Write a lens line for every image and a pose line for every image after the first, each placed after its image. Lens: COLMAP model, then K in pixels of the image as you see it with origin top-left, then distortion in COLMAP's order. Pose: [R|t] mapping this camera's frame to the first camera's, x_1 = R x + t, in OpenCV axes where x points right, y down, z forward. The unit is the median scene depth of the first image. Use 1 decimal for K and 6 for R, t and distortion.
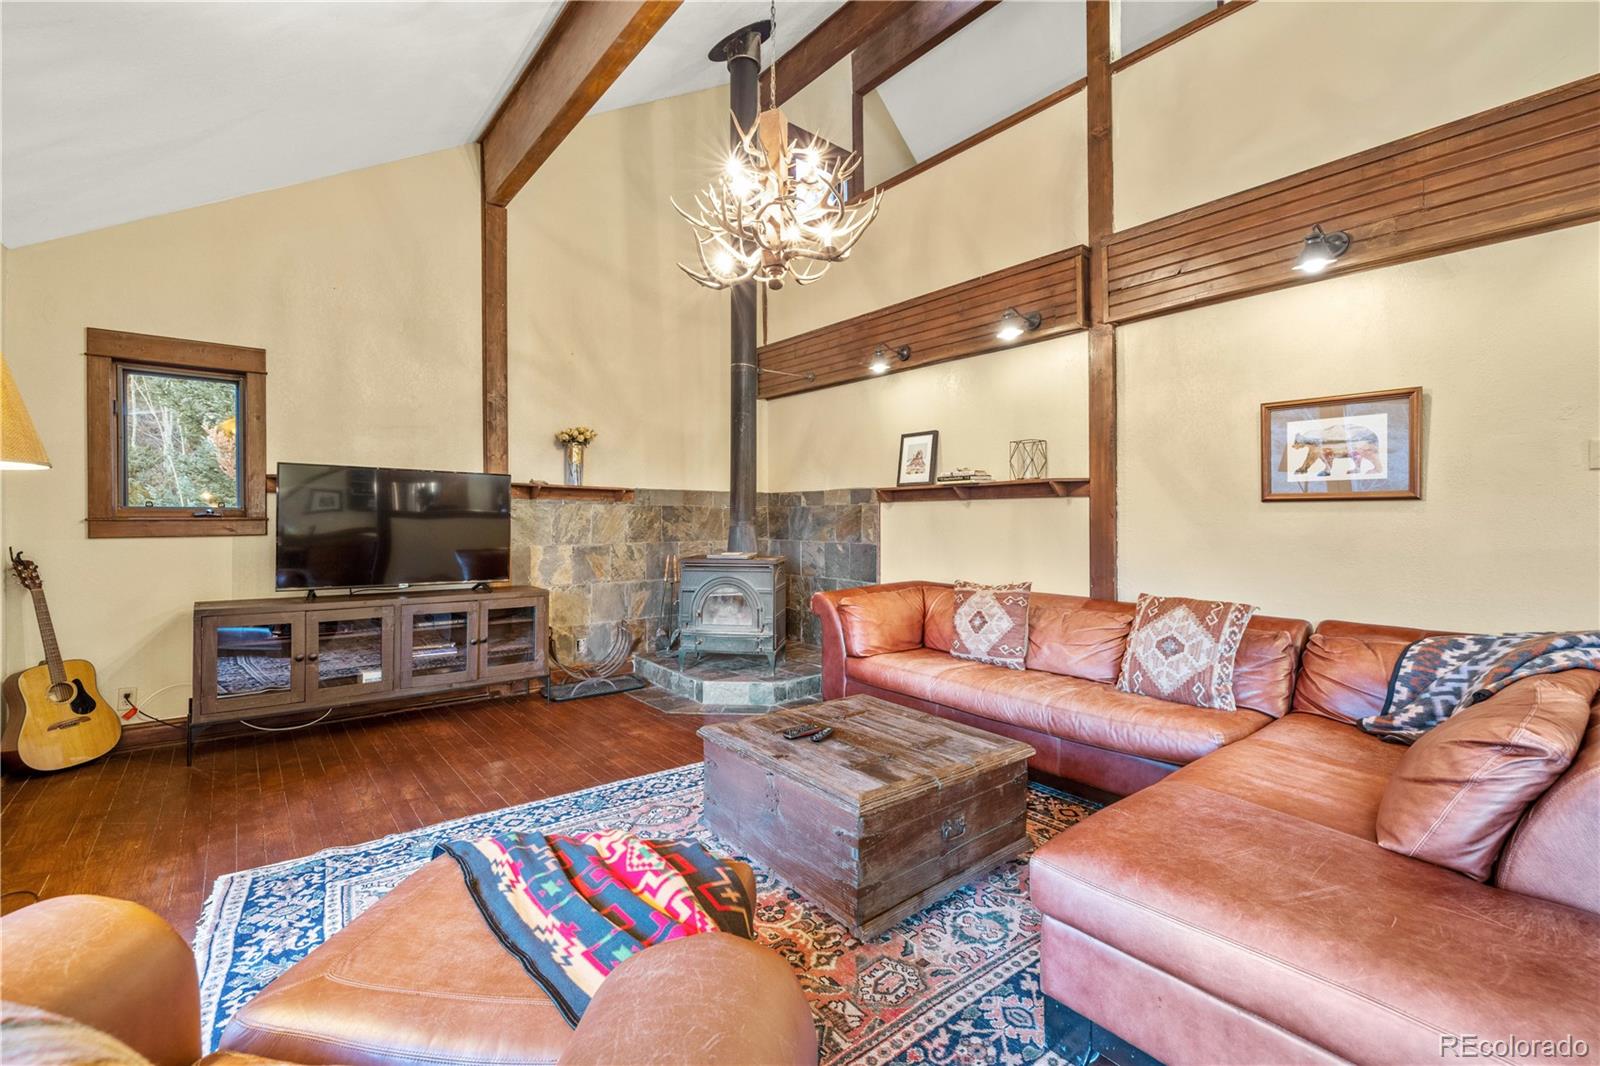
lens RADIAL K [[672.6, 0, 797.8], [0, 672.6, 525.6], [0, 0, 1]] dist [-0.002618, 0.000009]
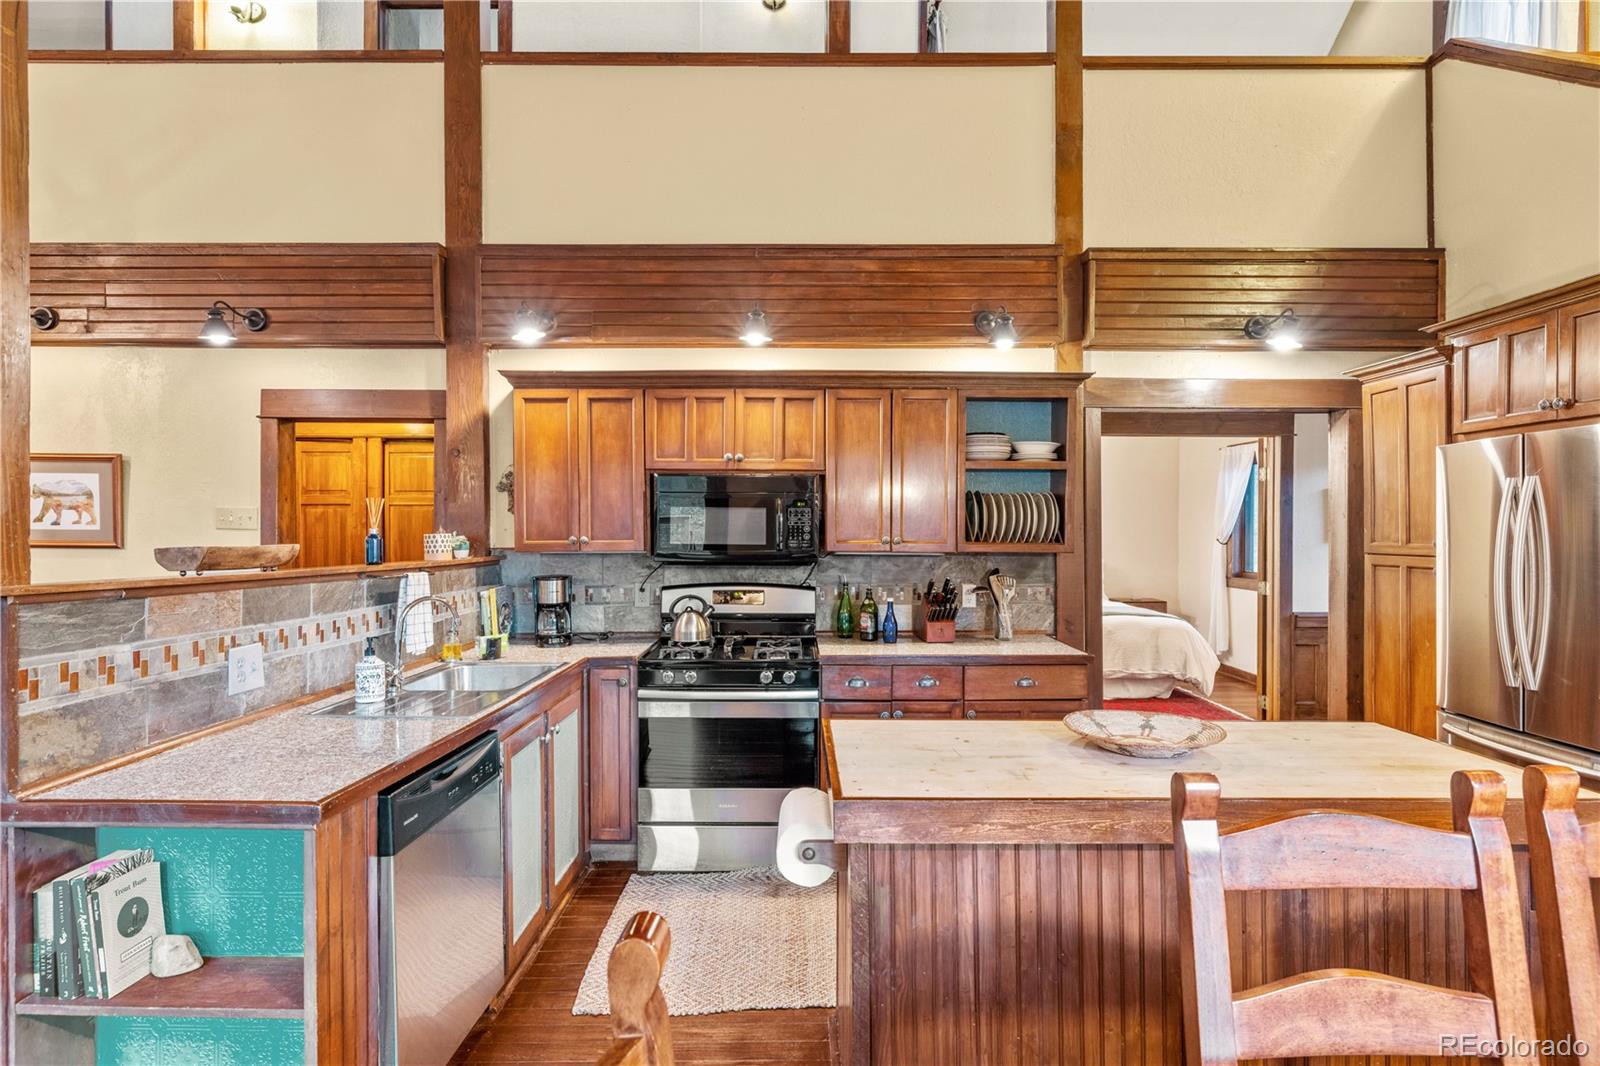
lens RADIAL K [[786.6, 0, 792.6], [0, 786.6, 530.1], [0, 0, 1]] dist [-0.007726, 0.001930]
pose [[0.637933, 0.002251, 0.770089, 0.446459], [0.000818, 0.999993, -0.003601, -0.047464], [-0.770092, 0.002927, 0.637927, -0.582697]]
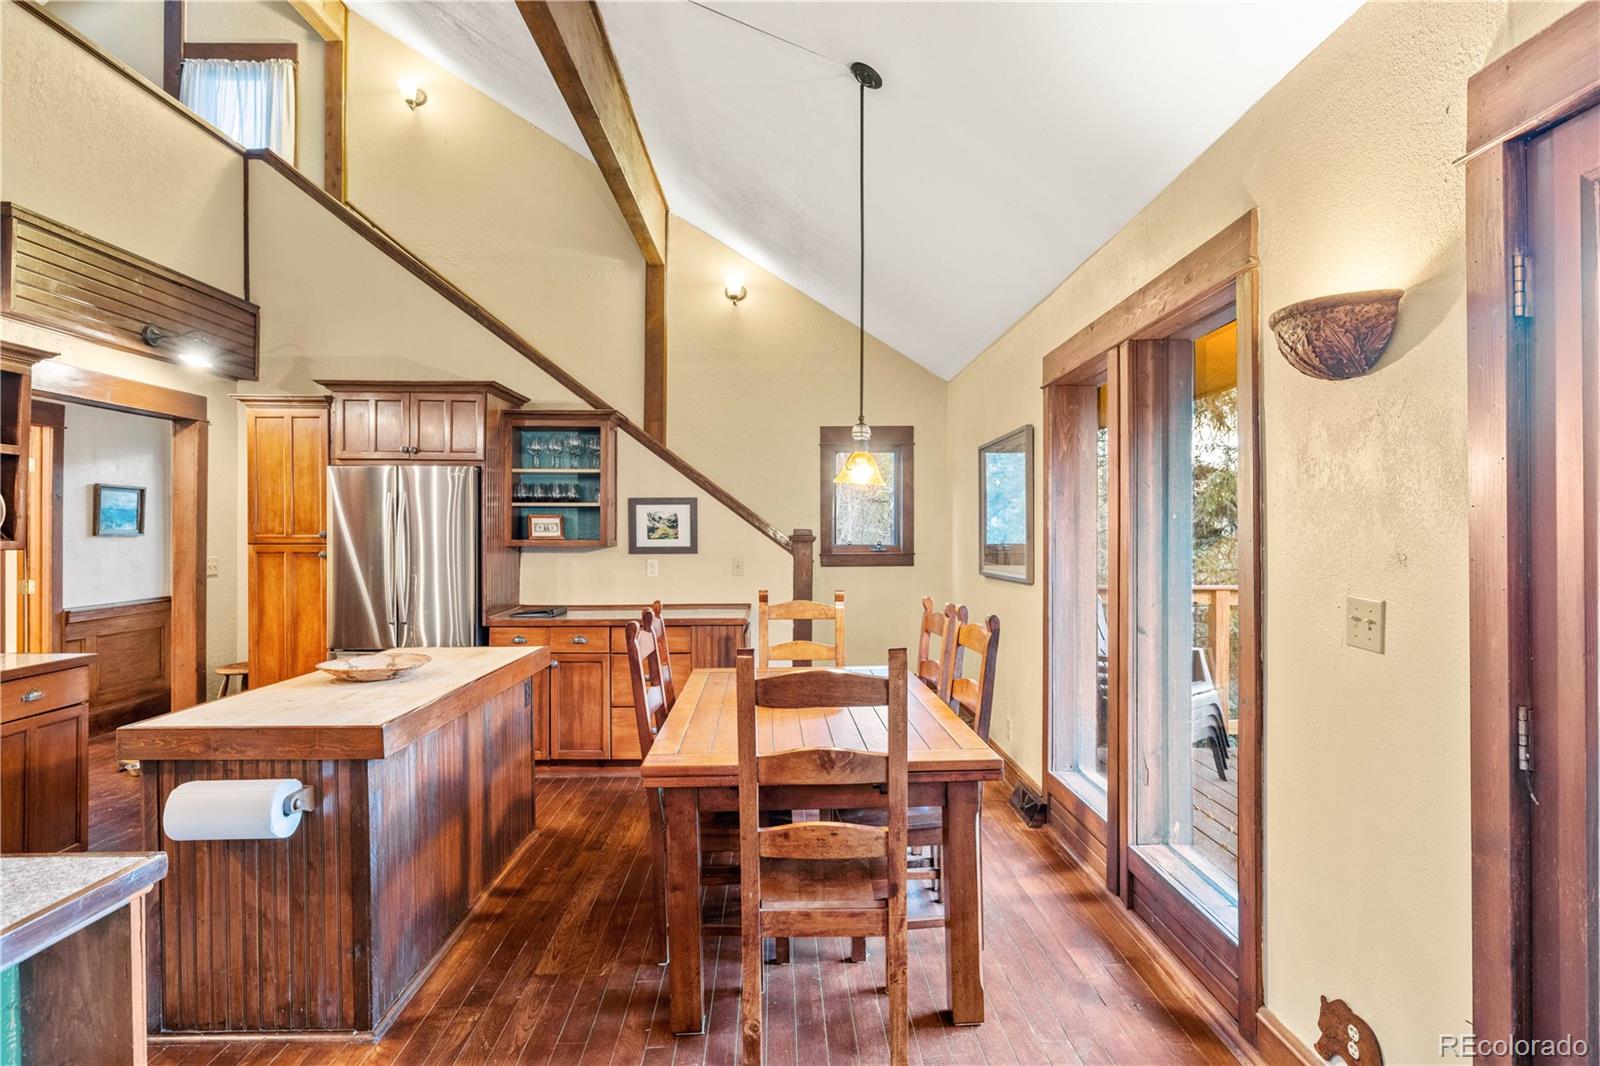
lens RADIAL K [[863.9, 0, 794.1], [0, 863.9, 528.6], [0, 0, 1]] dist [-0.001072, 0.001370]
pose [[-0.775604, -0.001099, 0.631219, 0.172981], [0.000889, 0.999996, 0.002834, -0.047751], [-0.631219, 0.002759, -0.775599, -0.049150]]
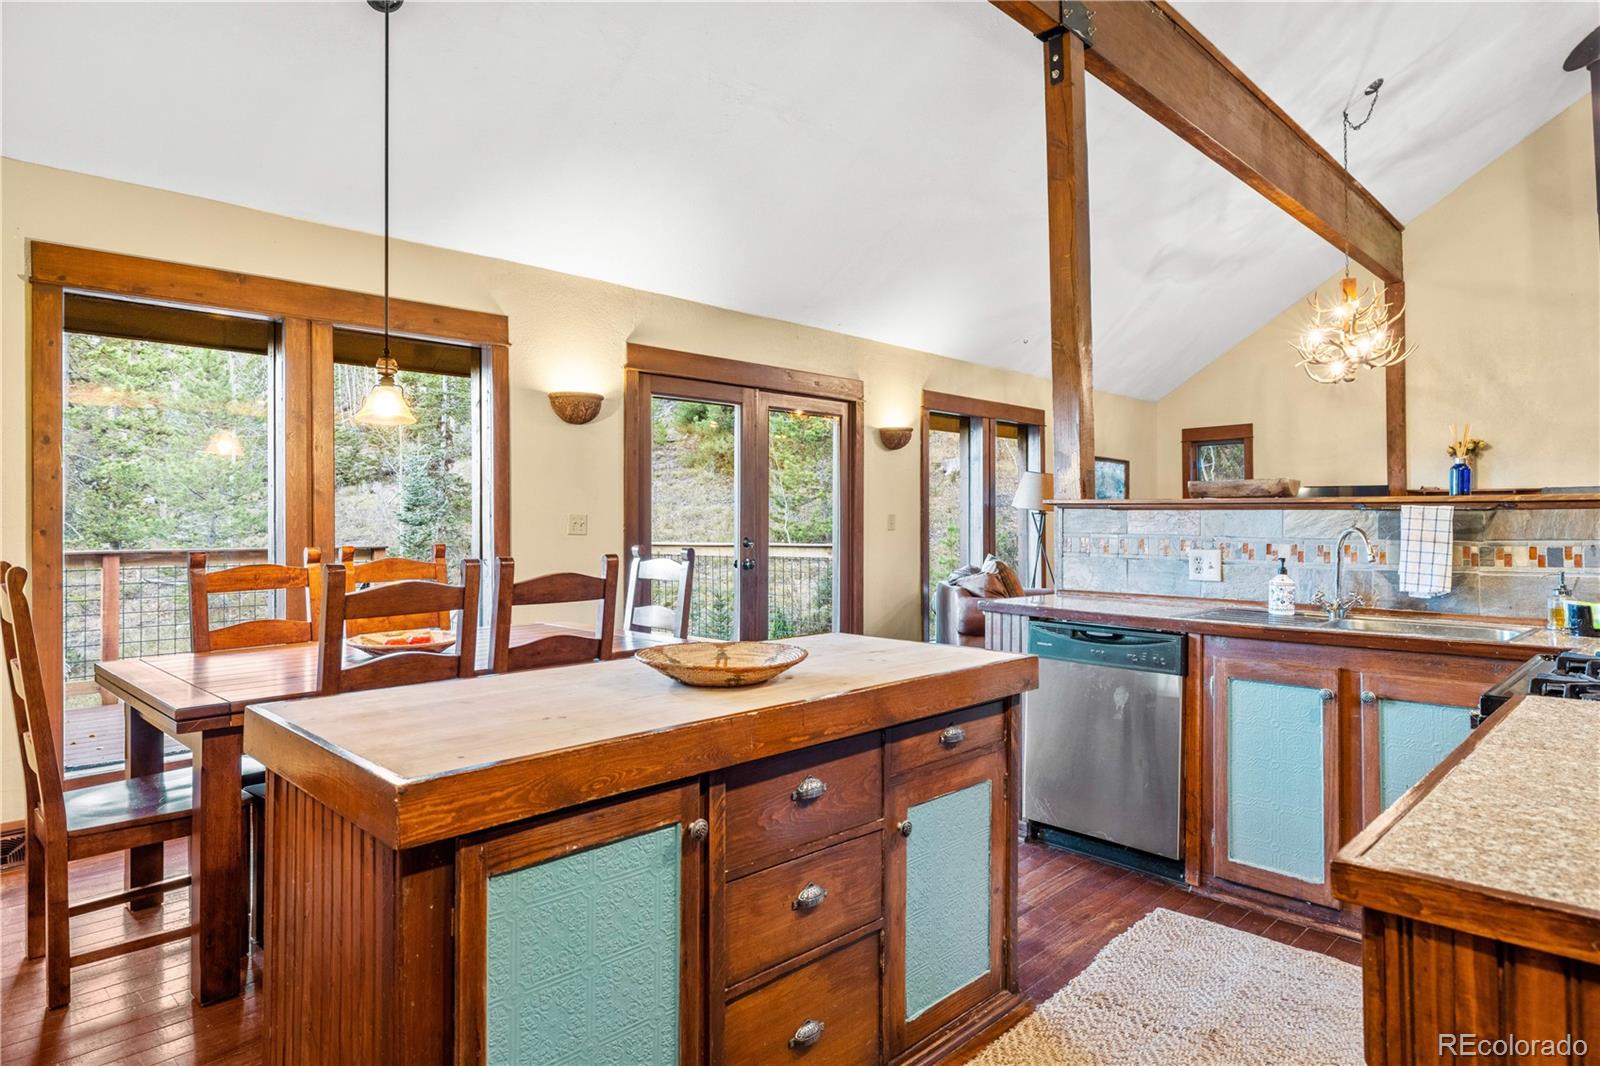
lens RADIAL K [[926.6, 0, 801.3], [0, 926.6, 516.0], [0, 0, 1]] dist [0.001083, -0.001505]
pose [[0.101982, -0.008763, -0.994748, 1.518895], [-0.001755, 0.999958, -0.008988, 0.006834], [0.994785, 0.002662, 0.101962, -0.436856]]
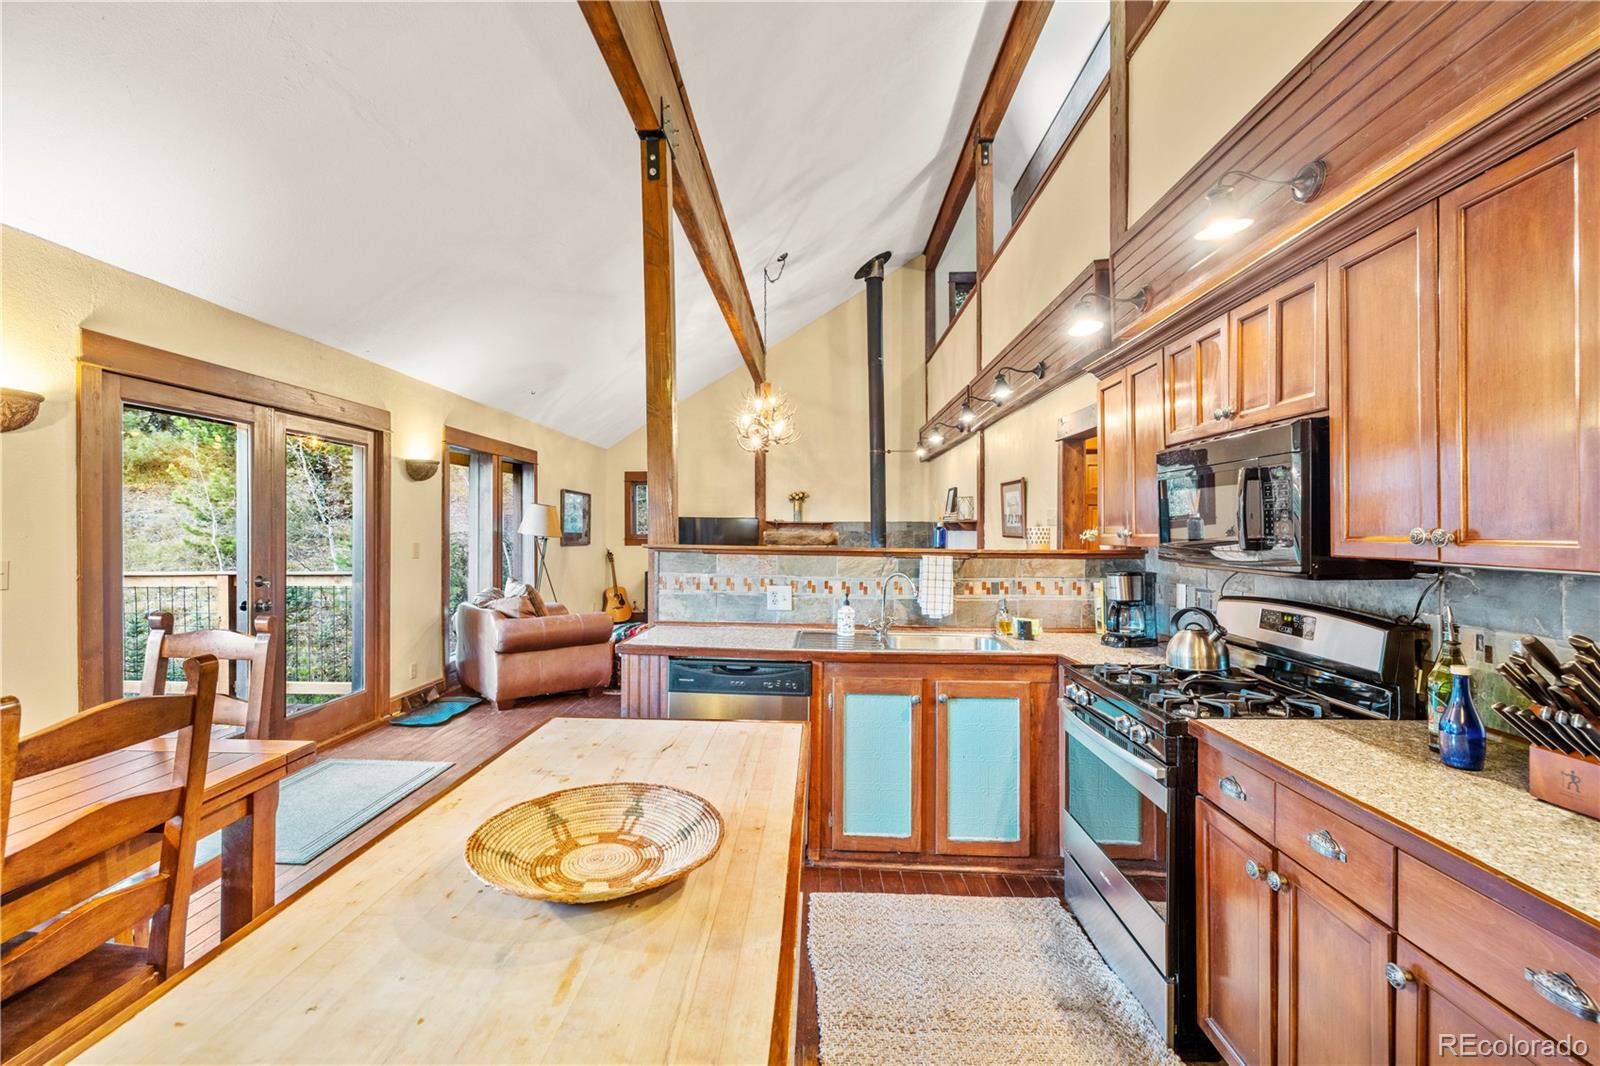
lens RADIAL K [[672.6, 0, 791.1], [0, 672.6, 538.3], [0, 0, 1]] dist [-0.002618, 0.000009]
pose [[0.741625, 0.010642, -0.670731, 1.224781], [-0.005385, 0.999936, 0.009911, -0.039124], [0.670793, -0.003738, 0.741635, -0.574497]]
